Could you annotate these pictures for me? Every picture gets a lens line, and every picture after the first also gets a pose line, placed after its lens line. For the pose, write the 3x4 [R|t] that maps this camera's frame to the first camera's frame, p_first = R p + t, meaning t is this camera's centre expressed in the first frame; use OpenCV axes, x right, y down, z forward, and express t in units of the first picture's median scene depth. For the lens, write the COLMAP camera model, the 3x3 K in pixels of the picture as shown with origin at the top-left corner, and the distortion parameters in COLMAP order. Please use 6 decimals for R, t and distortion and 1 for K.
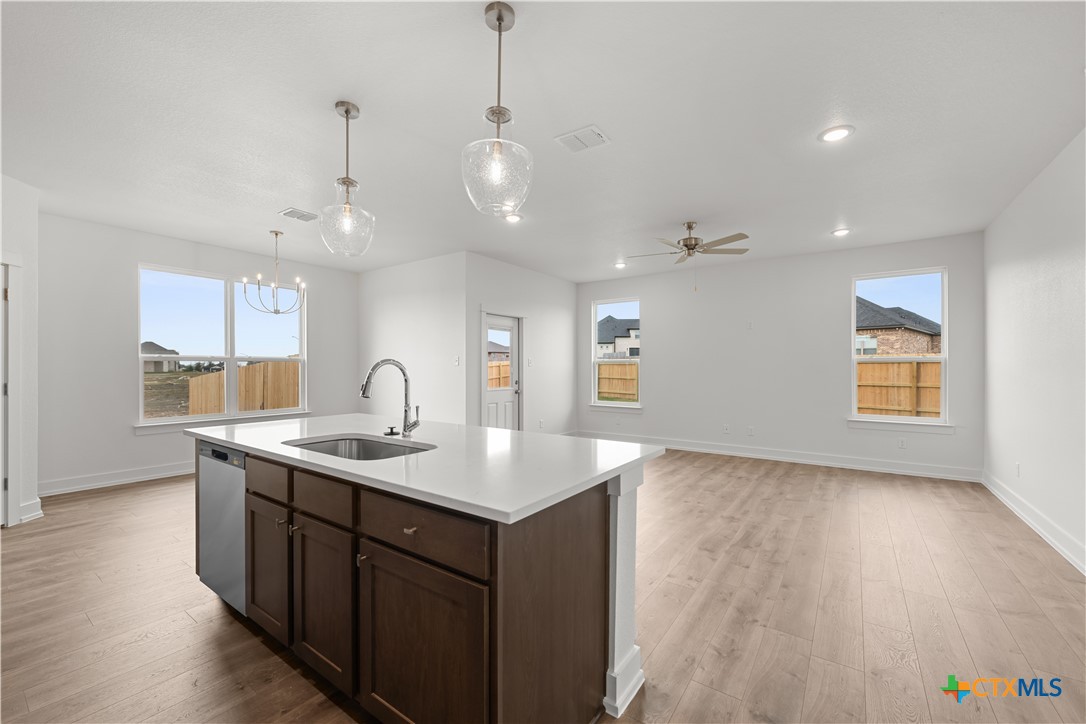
lens RADIAL K [[434.5, 0, 554.6], [0, 434.5, 365.1], [0, 0, 1]] dist [0.001697, -0.000781]
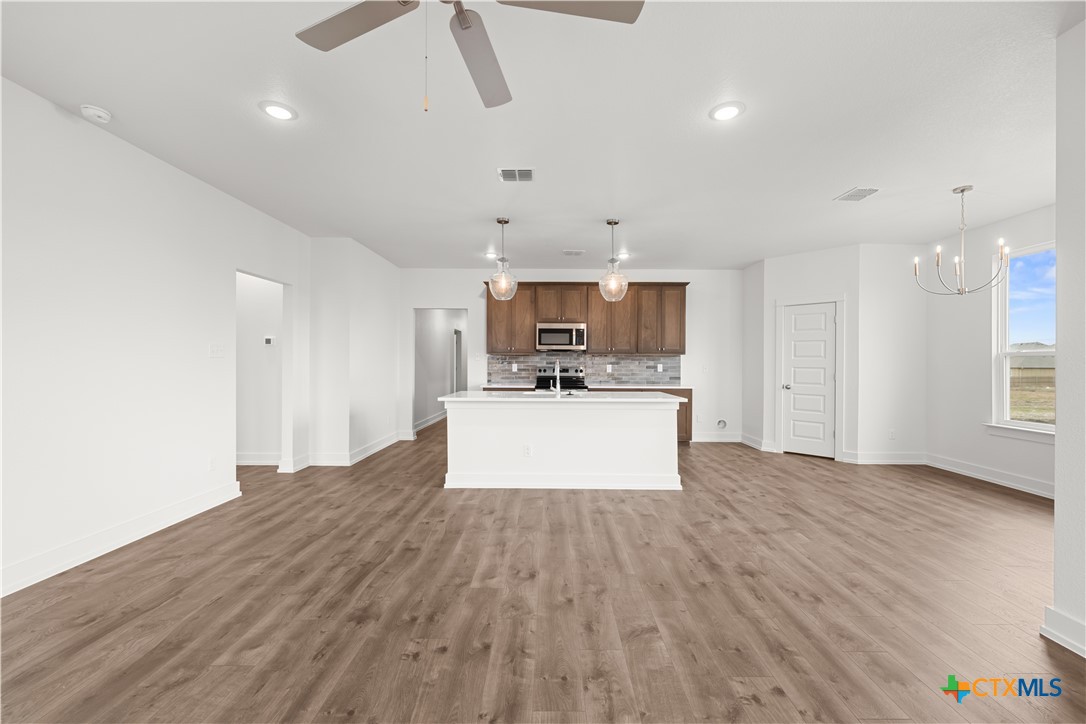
lens RADIAL K [[434.5, 0, 551.9], [0, 434.5, 366.1], [0, 0, 1]] dist [0.001697, -0.000781]
pose [[-0.824459, -0.000207, -0.565921, 0.354686], [0.000138, 1.000000, -0.000568, 0.008647], [0.565921, -0.000546, -0.824459, 1.092813]]
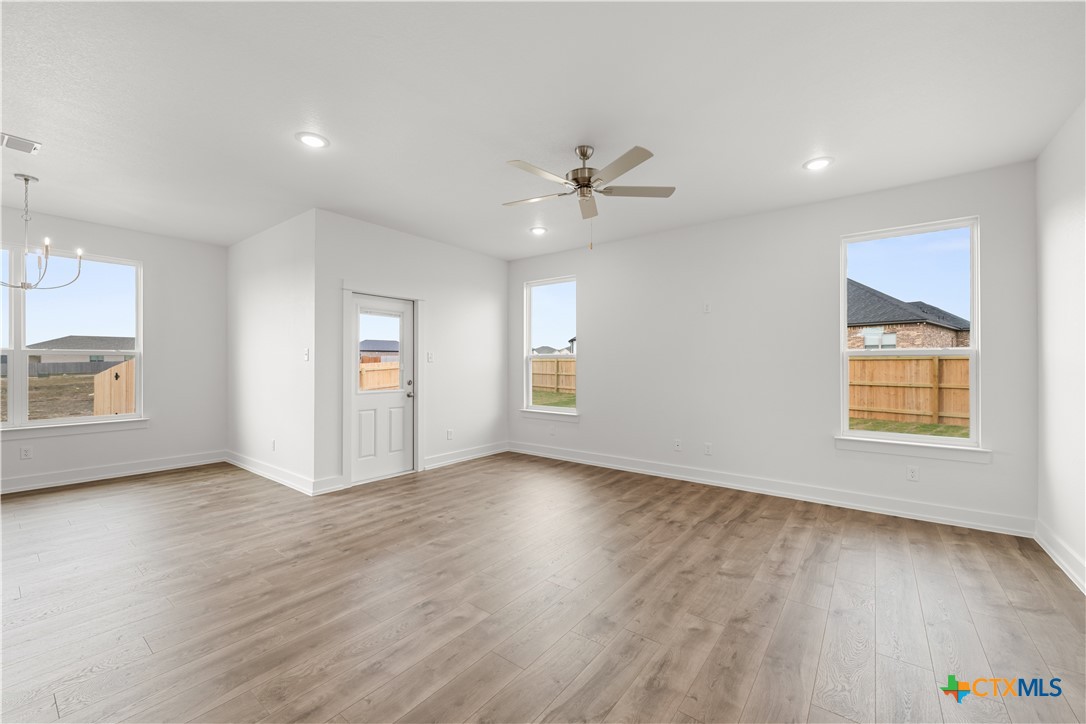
lens RADIAL K [[434.5, 0, 550.7], [0, 434.5, 361.9], [0, 0, 1]] dist [0.001697, -0.000781]
pose [[0.999330, 0.002708, -0.036489, 0.240327], [-0.002695, 0.999996, 0.000422, 0.001868], [0.036490, -0.000323, 0.999334, 0.277485]]
